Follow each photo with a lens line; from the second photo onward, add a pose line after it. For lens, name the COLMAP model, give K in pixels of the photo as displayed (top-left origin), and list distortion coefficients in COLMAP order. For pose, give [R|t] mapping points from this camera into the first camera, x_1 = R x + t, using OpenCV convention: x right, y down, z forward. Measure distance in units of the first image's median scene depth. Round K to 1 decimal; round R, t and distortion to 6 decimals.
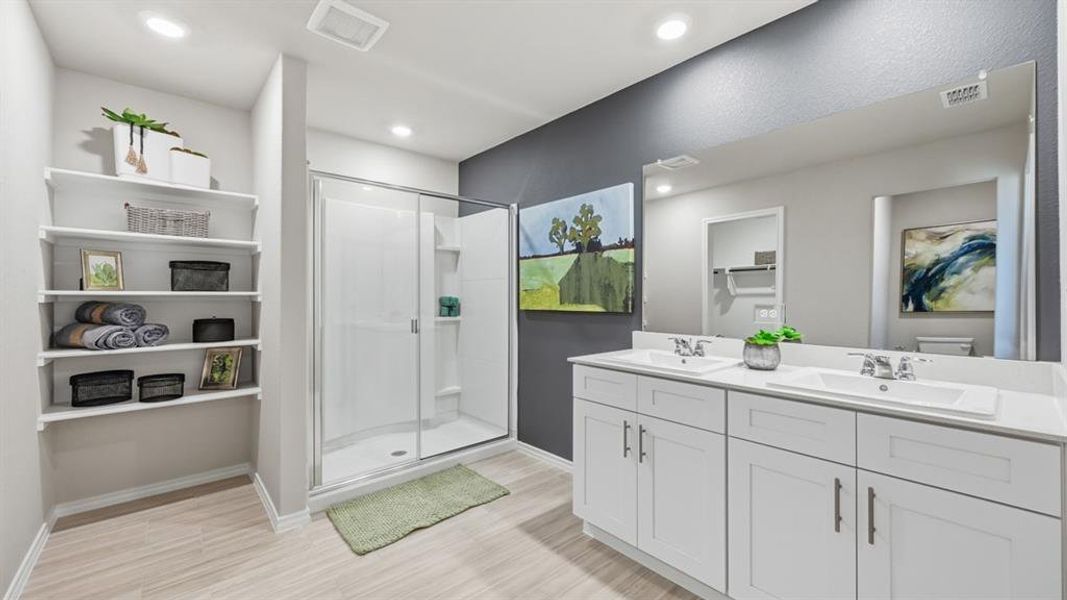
lens RADIAL K [[424.9, 0, 532.3], [0, 424.9, 296.0], [0, 0, 1]] dist [0.001660, 0.000626]
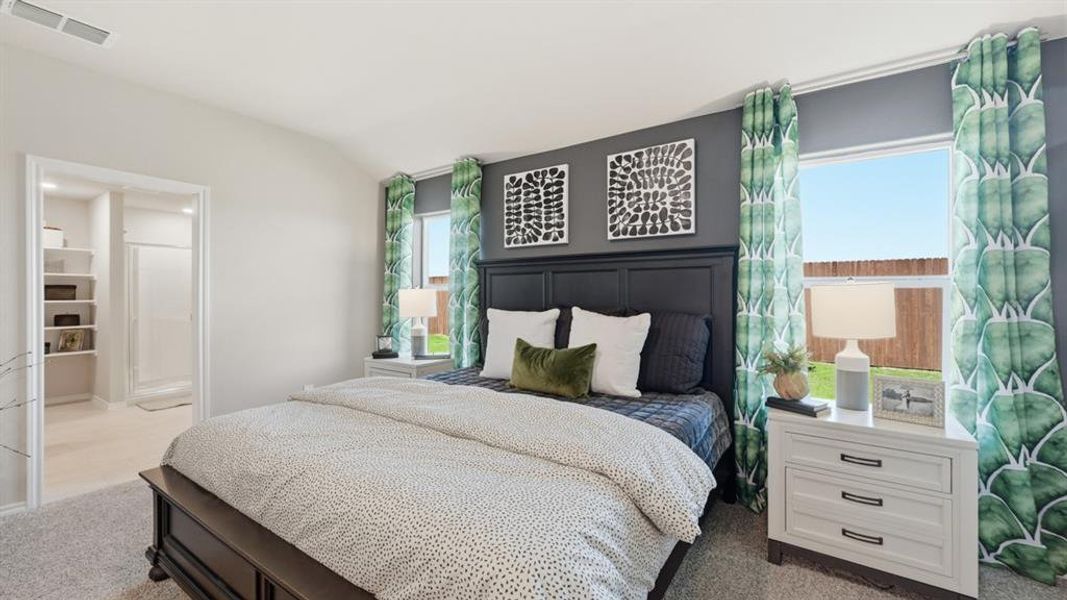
lens RADIAL K [[424.9, 0, 531.0], [0, 424.9, 296.7], [0, 0, 1]] dist [0.001660, 0.000626]
pose [[0.969815, -0.006618, 0.243751, 0.803339], [0.006122, 0.999977, 0.002792, -0.019217], [-0.243764, -0.001216, 0.969834, -1.354807]]
